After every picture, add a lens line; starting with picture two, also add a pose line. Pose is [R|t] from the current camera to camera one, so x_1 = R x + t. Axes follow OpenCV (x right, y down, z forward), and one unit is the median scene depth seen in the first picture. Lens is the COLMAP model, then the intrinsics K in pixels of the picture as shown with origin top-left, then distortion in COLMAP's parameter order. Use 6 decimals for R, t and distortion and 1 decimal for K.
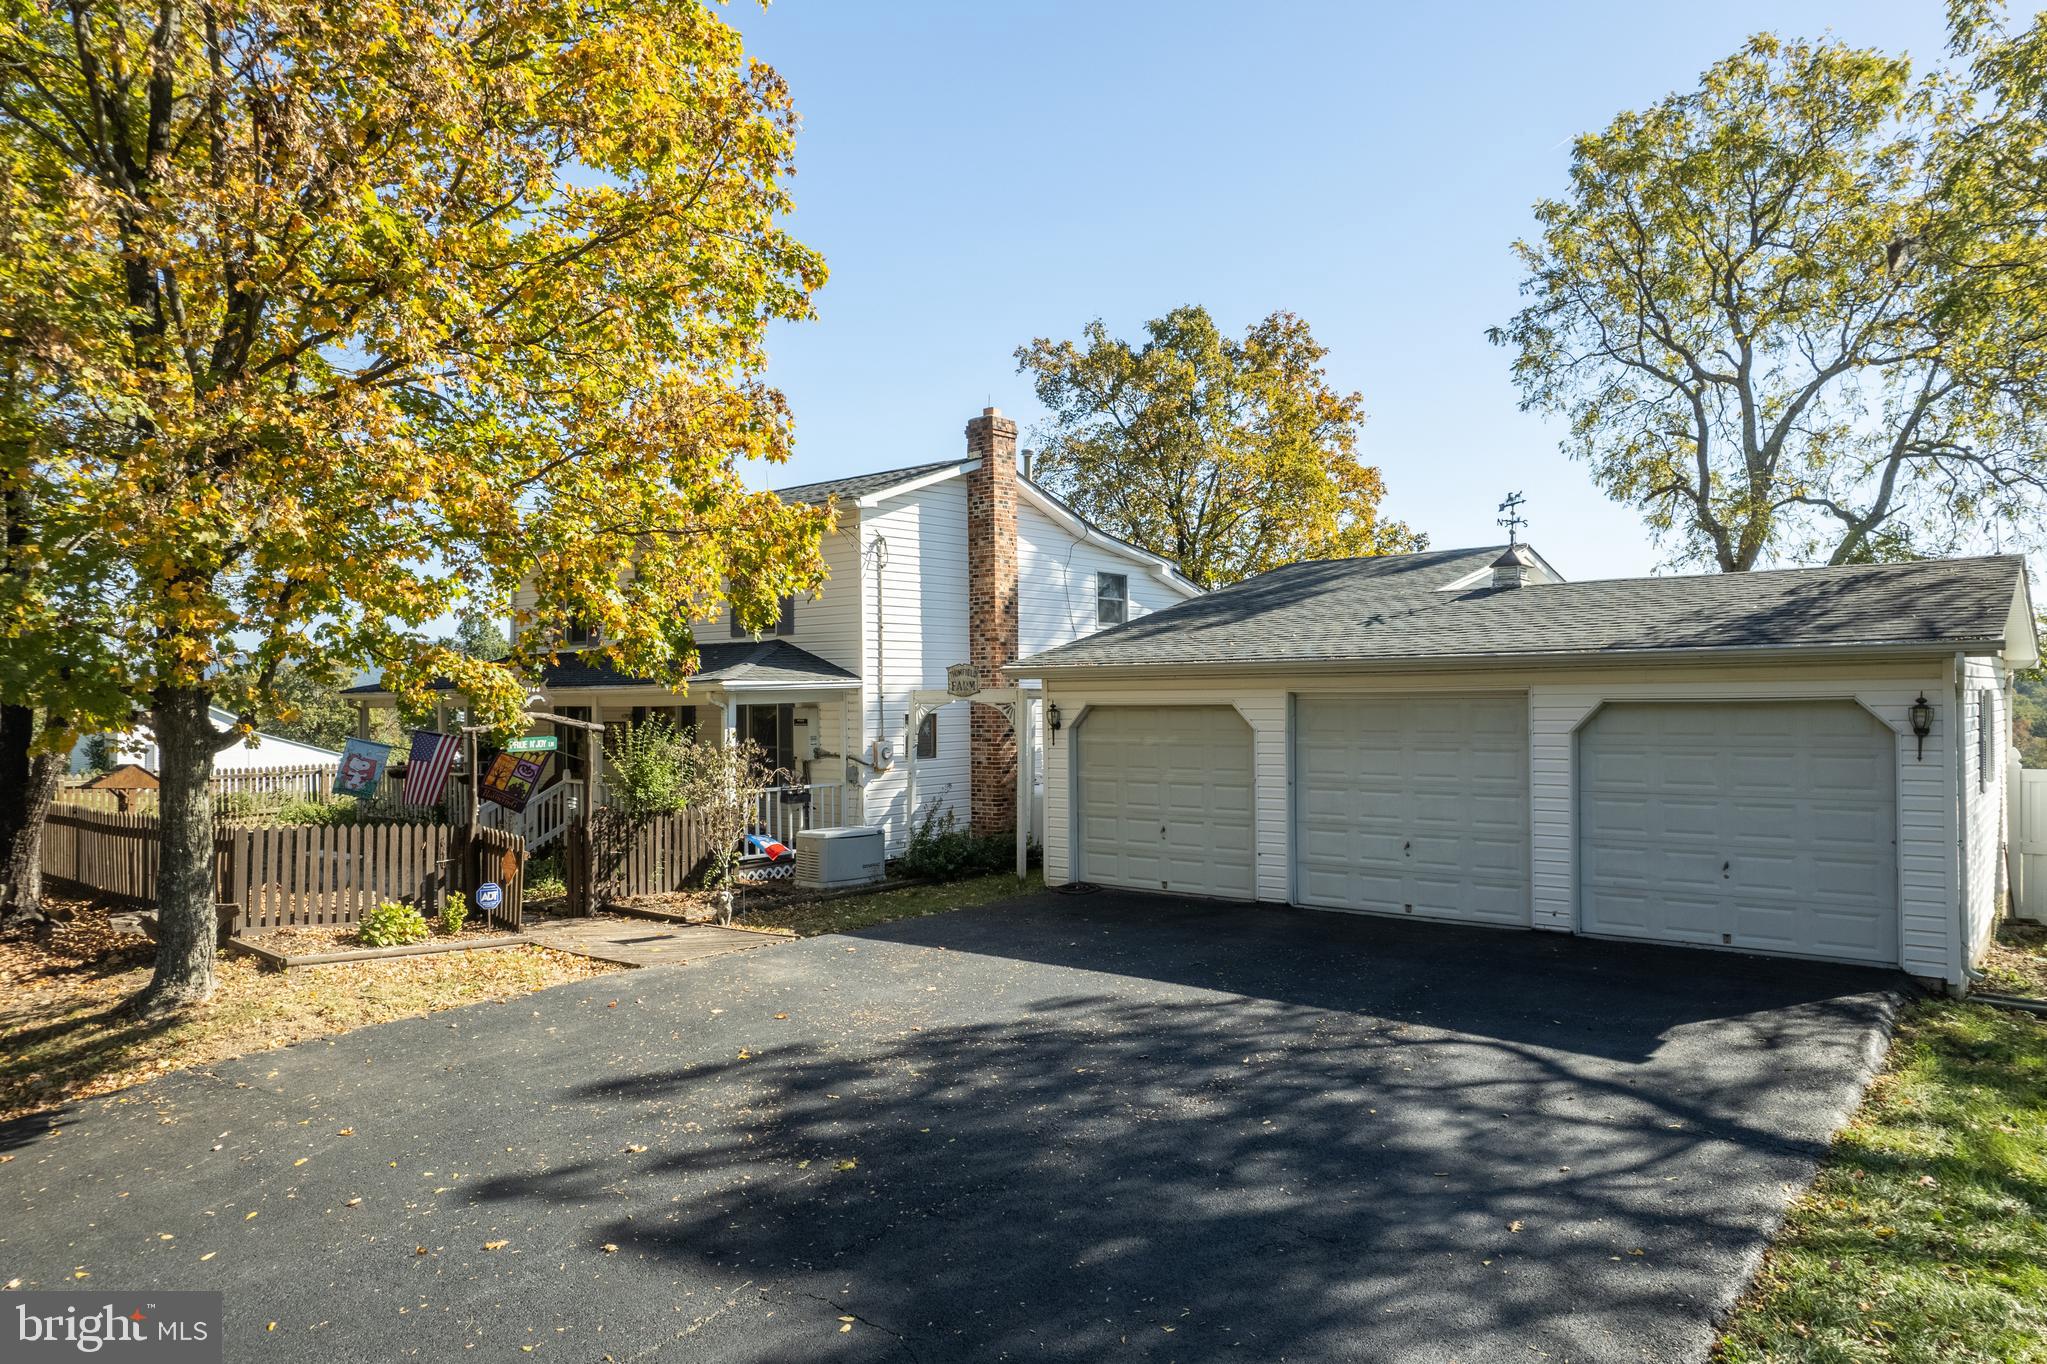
lens RADIAL K [[1301.7, 0, 1025.7], [0, 1301.7, 673.2], [0, 0, 1]] dist [-0.075288, 0.078069]
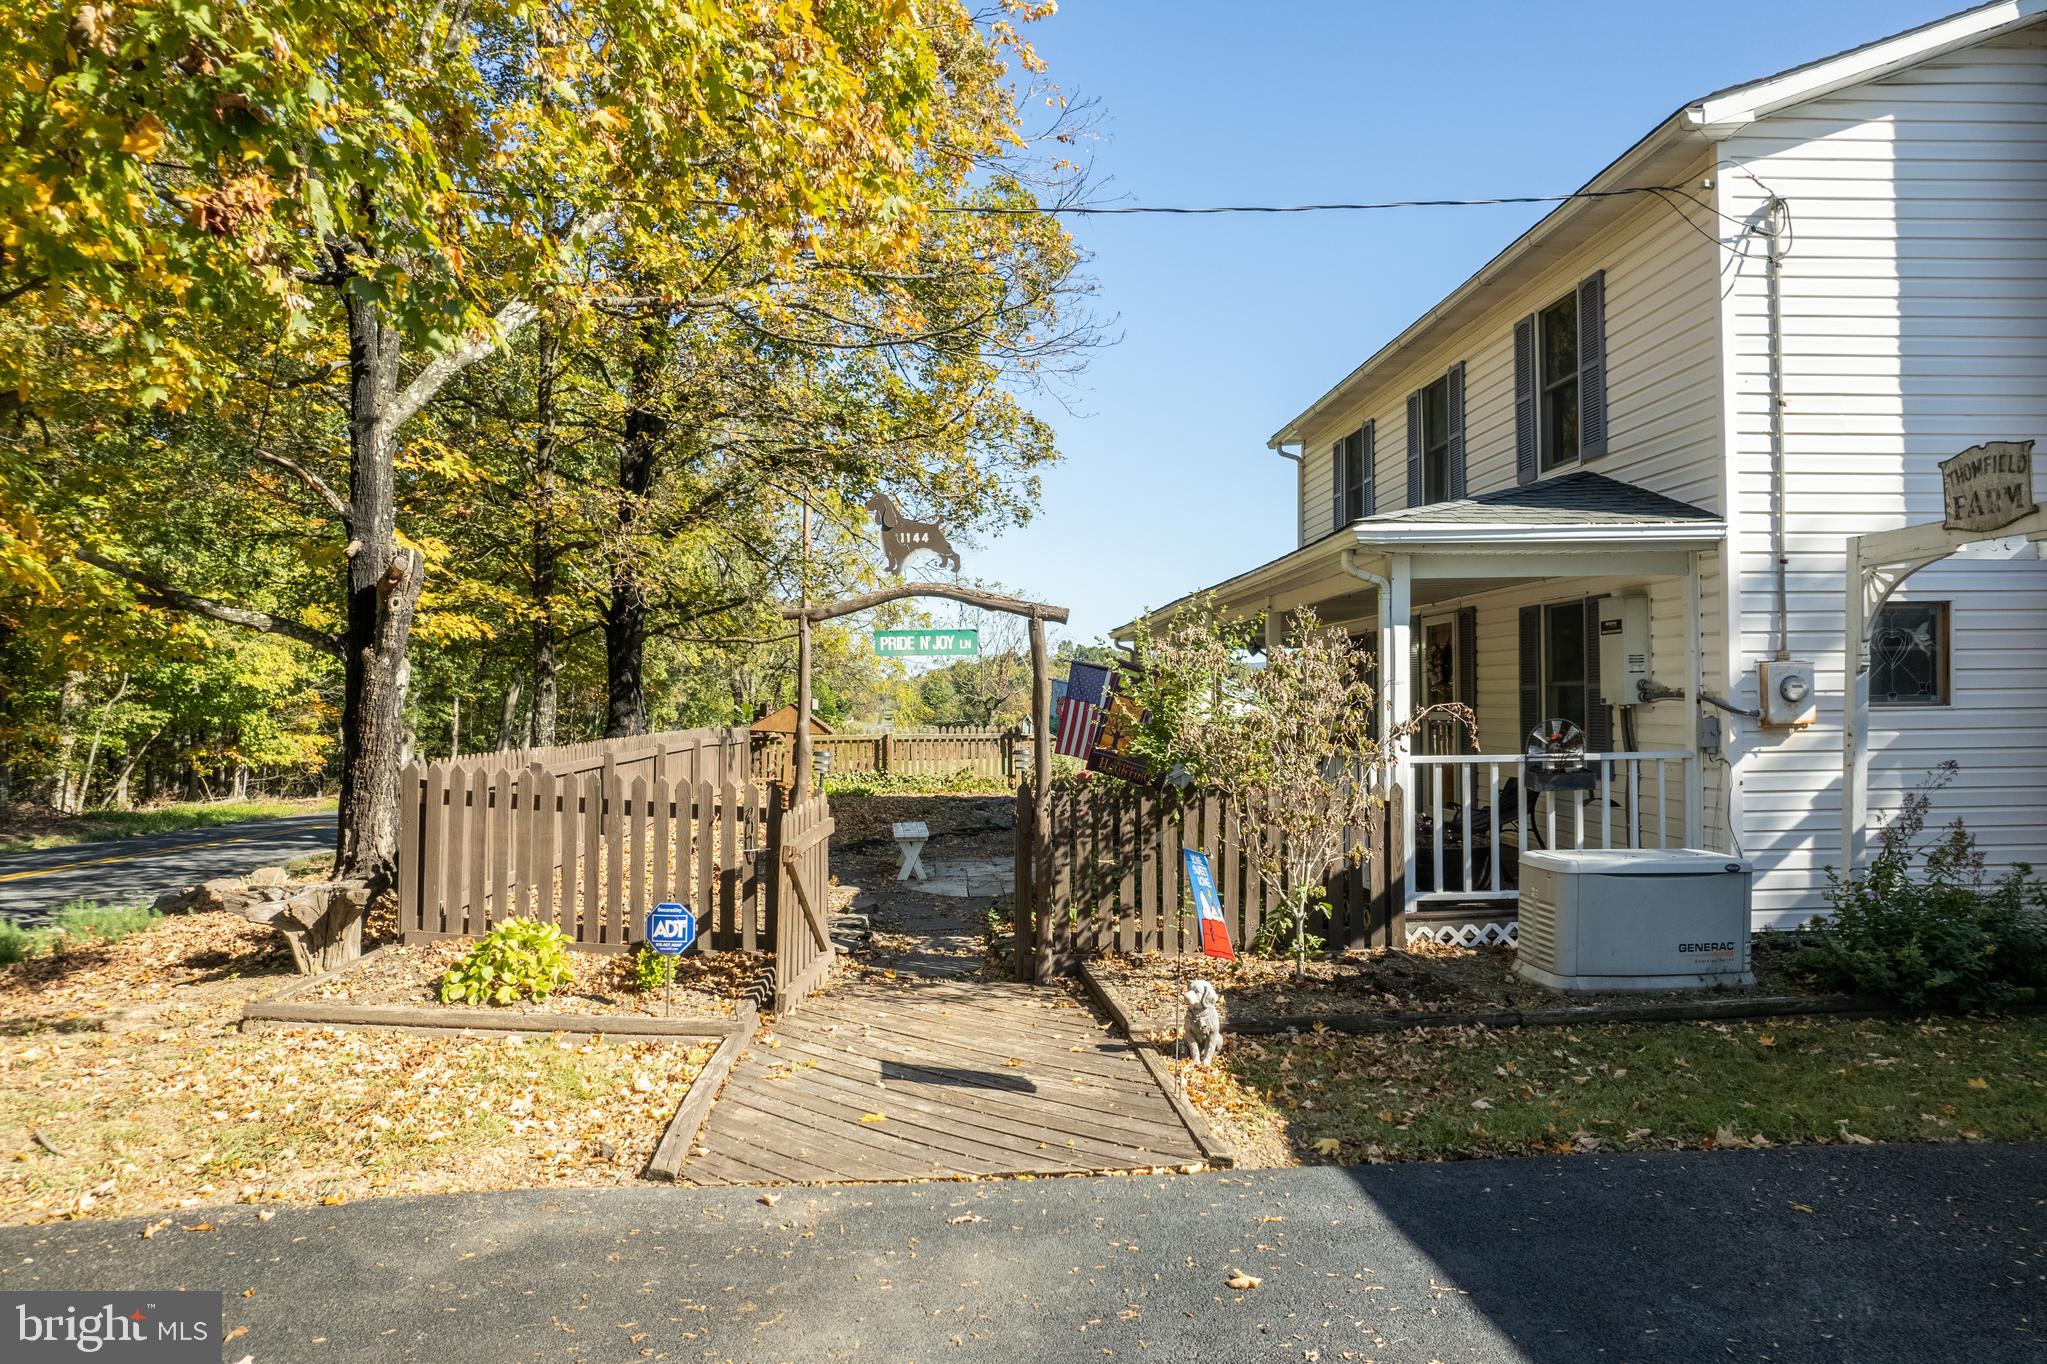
lens RADIAL K [[1339.1, 0, 1026.1], [0, 1339.1, 674.5], [0, 0, 1]] dist [-0.089712, 0.097971]
pose [[0.704200, -0.006534, -0.709972, 0.024765], [0.012100, 0.999923, 0.002798, 0.053036], [0.709899, -0.010561, 0.704224, 0.509481]]
